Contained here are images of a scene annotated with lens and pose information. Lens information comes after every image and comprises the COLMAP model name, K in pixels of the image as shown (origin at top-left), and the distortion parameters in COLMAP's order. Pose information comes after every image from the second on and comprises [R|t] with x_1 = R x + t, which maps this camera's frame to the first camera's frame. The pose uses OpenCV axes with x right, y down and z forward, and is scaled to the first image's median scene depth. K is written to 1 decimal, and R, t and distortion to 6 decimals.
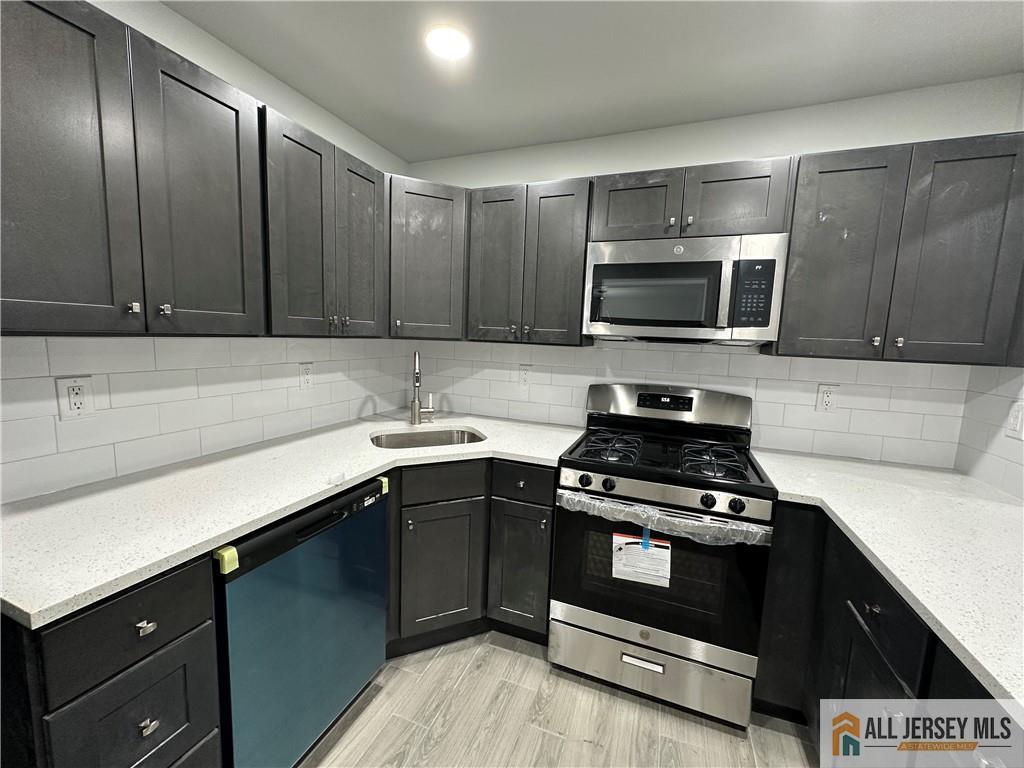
lens RADIAL K [[409.1, 0, 512.0], [0, 409.1, 384.0], [0, 0, 1]] dist [-0.001253, 0.000276]
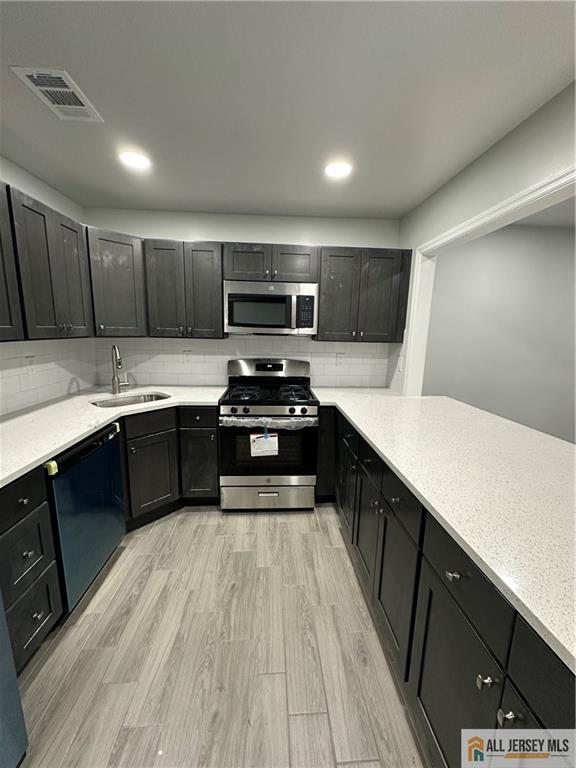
lens RADIAL K [[306.8, 0, 288.0], [0, 306.8, 384.0], [0, 0, 1]] dist [-0.001253, 0.000276]
pose [[0.906720, -0.091117, 0.411773, -0.167037], [0.061229, 0.994478, 0.085232, 0.007095], [-0.417265, -0.052068, 0.907292, -0.390261]]
